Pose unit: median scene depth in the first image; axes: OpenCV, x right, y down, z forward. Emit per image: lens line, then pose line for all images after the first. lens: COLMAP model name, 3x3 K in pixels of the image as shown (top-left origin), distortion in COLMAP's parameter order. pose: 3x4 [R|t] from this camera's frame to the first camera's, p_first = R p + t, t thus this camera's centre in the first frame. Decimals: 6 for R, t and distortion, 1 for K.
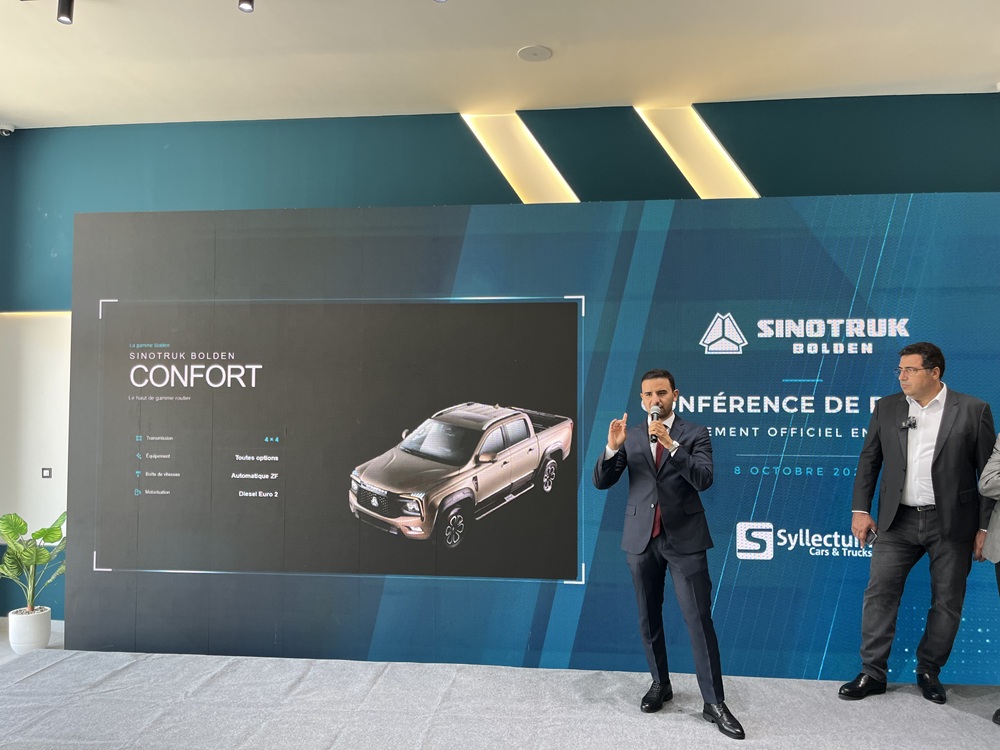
lens RADIAL K [[756.7, 0, 496.2], [0, 756.7, 383.6], [0, 0, 1]] dist [0.051659, -0.077459]
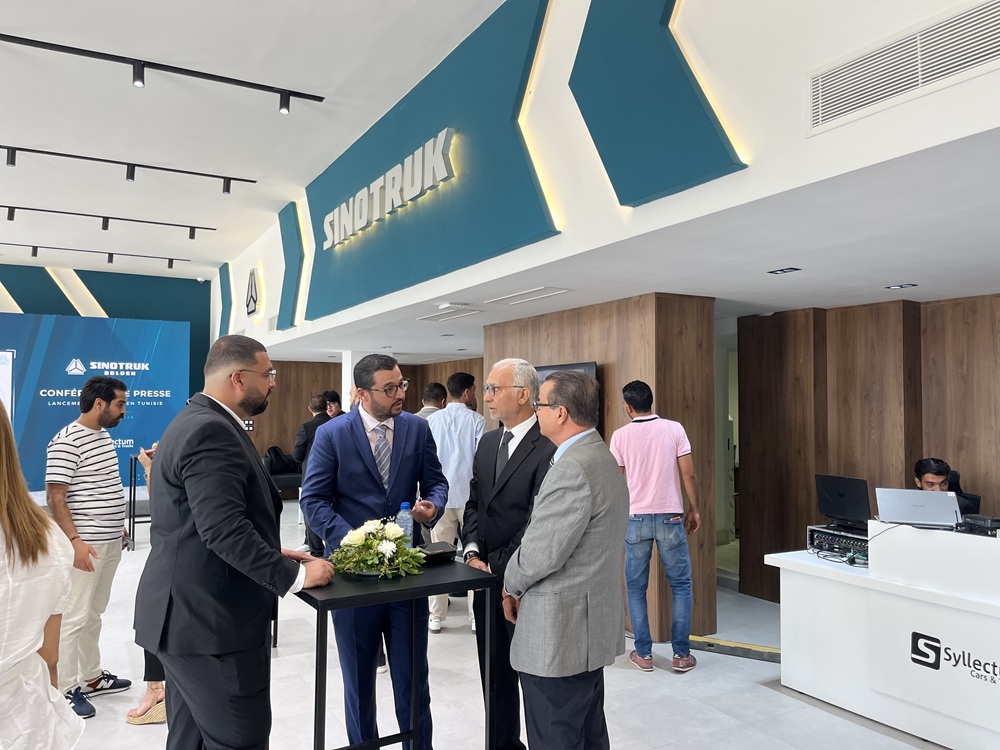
lens RADIAL K [[768.0, 0, 500.0], [0, 768.0, 375.0], [0, 0, 1]] dist [0.086388, -0.090429]
pose [[0.819776, 0.020562, 0.572315, -0.051424], [-0.010298, 0.999723, -0.021167, 0.006125], [-0.572592, 0.011458, 0.819761, -2.127262]]
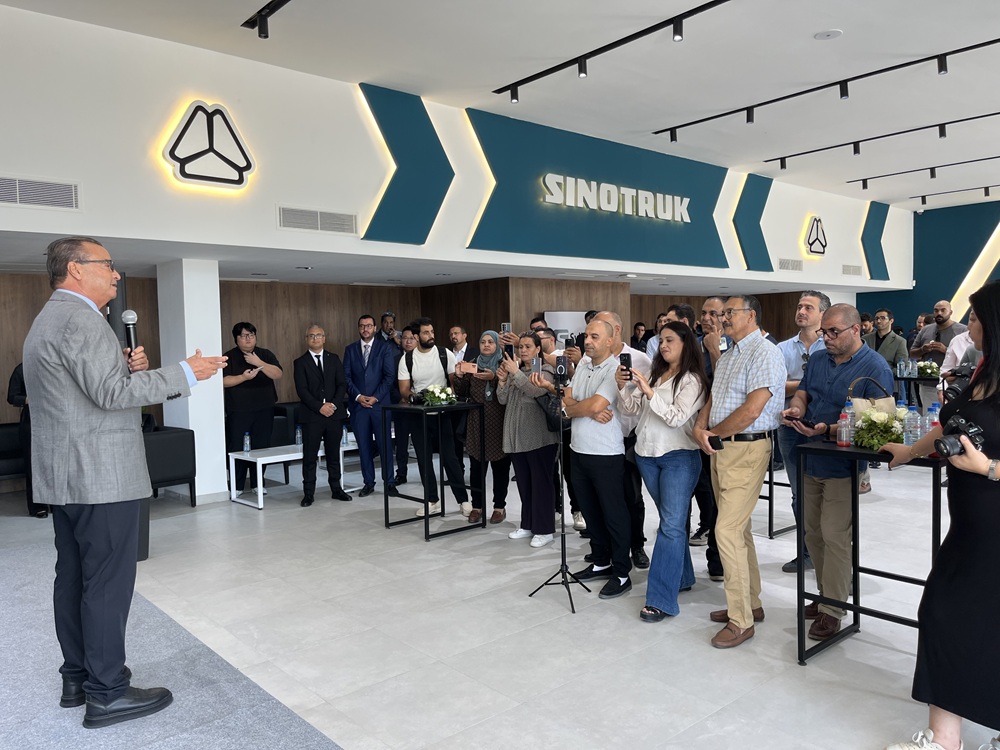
lens RADIAL K [[768.0, 0, 500.0], [0, 768.0, 375.0], [0, 0, 1]] dist [0.086388, -0.090429]
pose [[-0.738392, -0.020106, 0.674072, -0.637553], [0.004680, 0.999379, 0.034935, 0.074615], [-0.674355, 0.028951, -0.737839, 0.888150]]
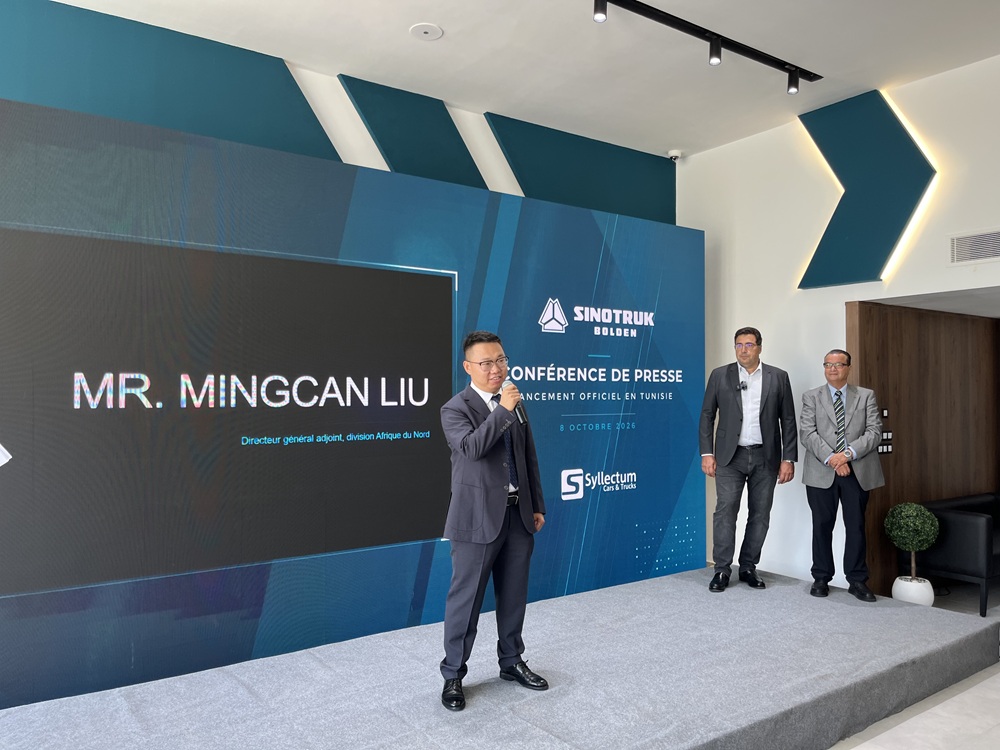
lens RADIAL K [[758.4, 0, 494.0], [0, 758.4, 382.5], [0, 0, 1]] dist [0.075577, -0.117265]
pose [[0.749310, 0.006121, 0.662191, -0.576277], [-0.010192, 0.999945, 0.002290, 0.039507], [-0.662141, -0.008466, 0.749331, 0.160313]]
